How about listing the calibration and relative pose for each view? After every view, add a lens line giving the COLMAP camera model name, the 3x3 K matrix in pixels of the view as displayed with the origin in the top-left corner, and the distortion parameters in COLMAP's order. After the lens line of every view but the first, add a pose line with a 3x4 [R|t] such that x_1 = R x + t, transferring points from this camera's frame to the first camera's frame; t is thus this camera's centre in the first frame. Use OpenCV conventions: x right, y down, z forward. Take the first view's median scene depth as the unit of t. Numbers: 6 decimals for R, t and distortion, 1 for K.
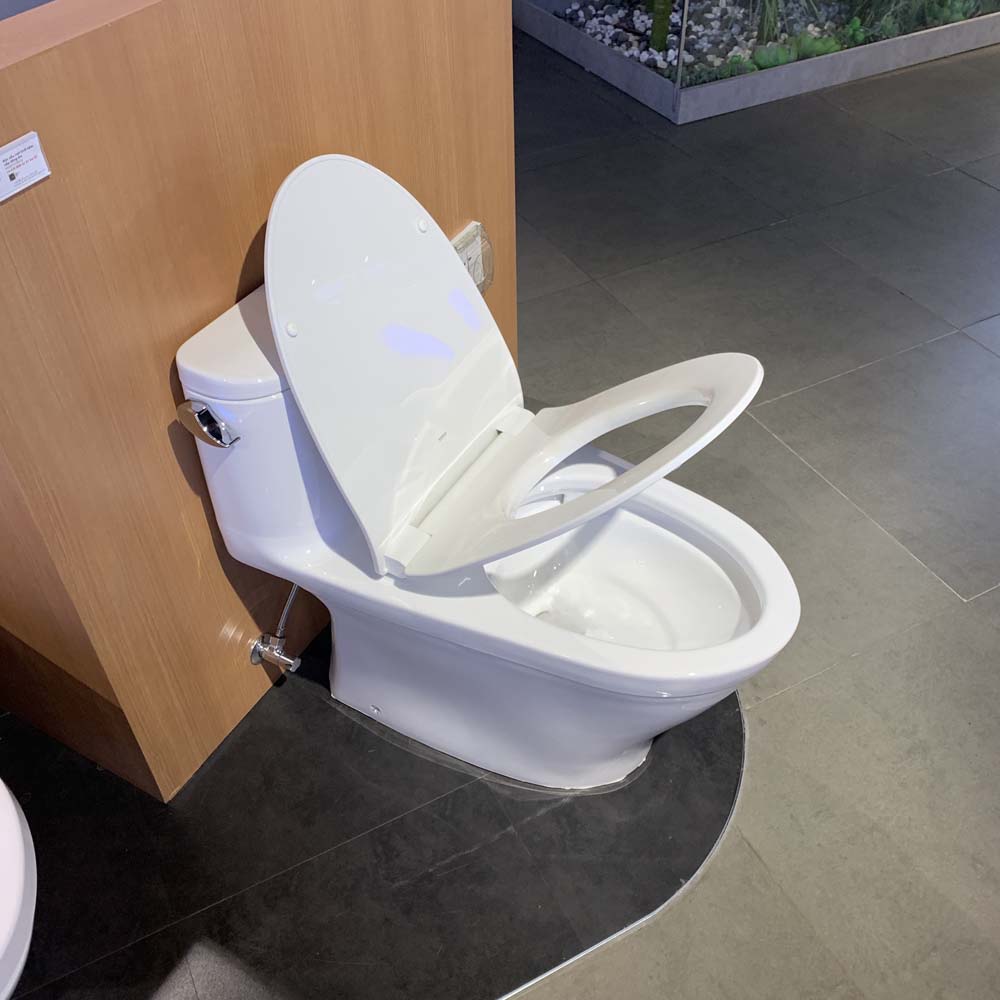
lens RADIAL K [[1026.3, 0, 498.1], [0, 1026.3, 487.8], [0, 0, 1]] dist [0.002585, -0.012952]
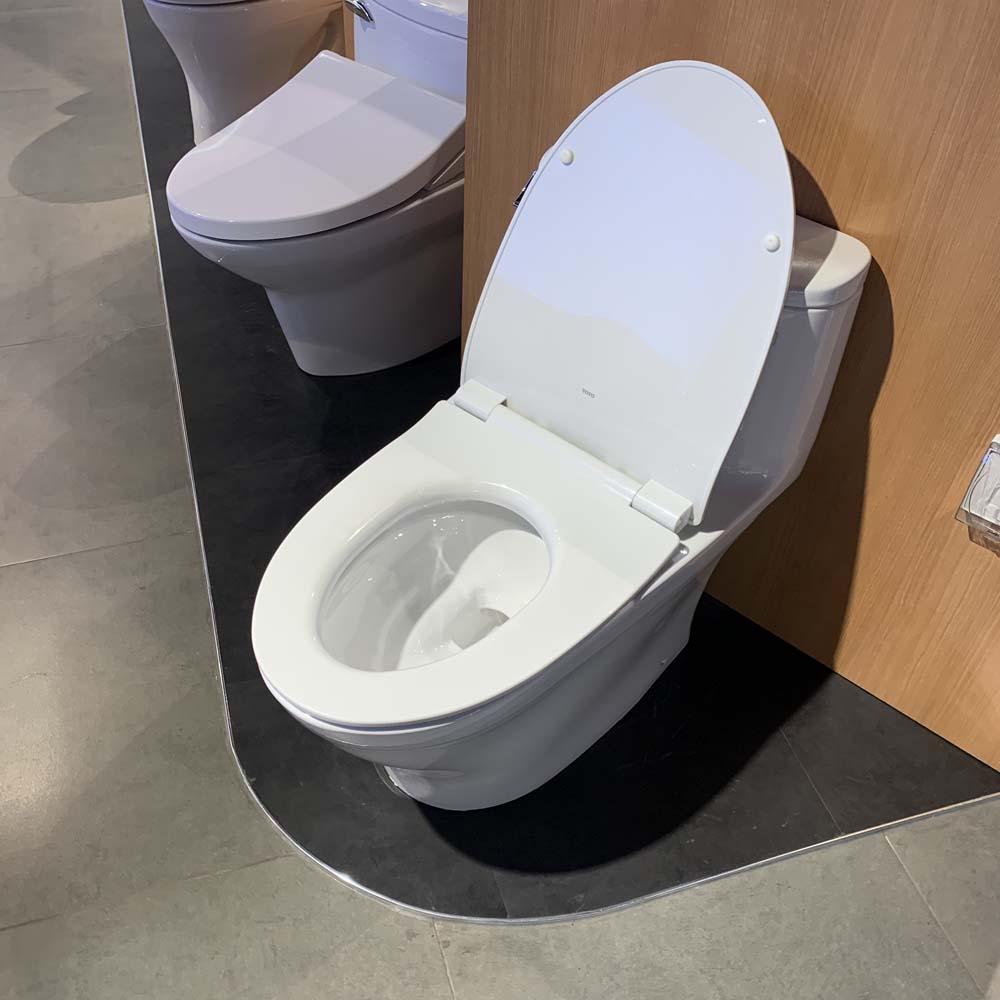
lens RADIAL K [[1024.9, 0, 494.3], [0, 1024.9, 500.6], [0, 0, 1]] dist [-0.010434, 0.014691]
pose [[-0.183879, 0.704833, -0.685127, 0.588899], [-0.689707, 0.404105, 0.600835, -0.452667], [0.700352, 0.583018, 0.411822, 0.566597]]
